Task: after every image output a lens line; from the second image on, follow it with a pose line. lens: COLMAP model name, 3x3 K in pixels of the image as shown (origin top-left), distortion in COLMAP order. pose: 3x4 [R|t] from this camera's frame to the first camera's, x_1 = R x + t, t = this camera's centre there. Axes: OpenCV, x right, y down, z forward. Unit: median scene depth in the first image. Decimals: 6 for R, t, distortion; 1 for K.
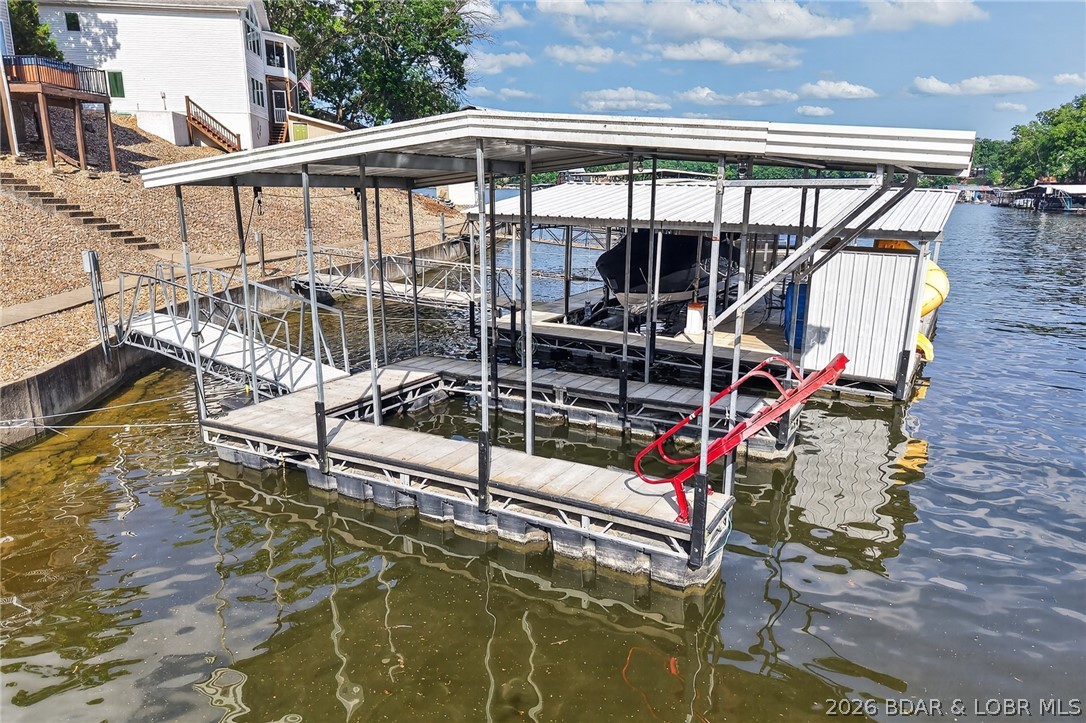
lens RADIAL K [[711.8, 0, 543.0], [0, 711.8, 361.5], [0, 0, 1]] dist [0.004388, 0.000035]
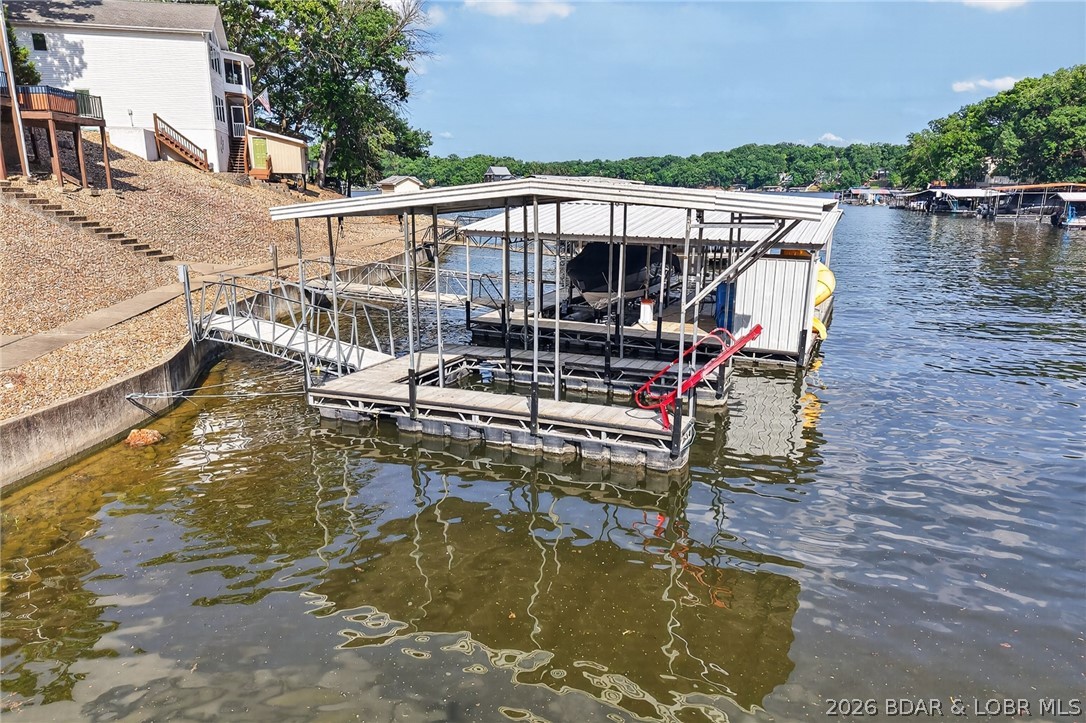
lens RADIAL K [[711.8, 0, 543.0], [0, 711.8, 361.5], [0, 0, 1]] dist [0.004388, 0.000035]
pose [[0.994698, -0.026153, 0.099455, -0.102417], [0.026473, 0.999648, -0.001902, 0.027450], [-0.099370, 0.004525, 0.995040, -0.250250]]
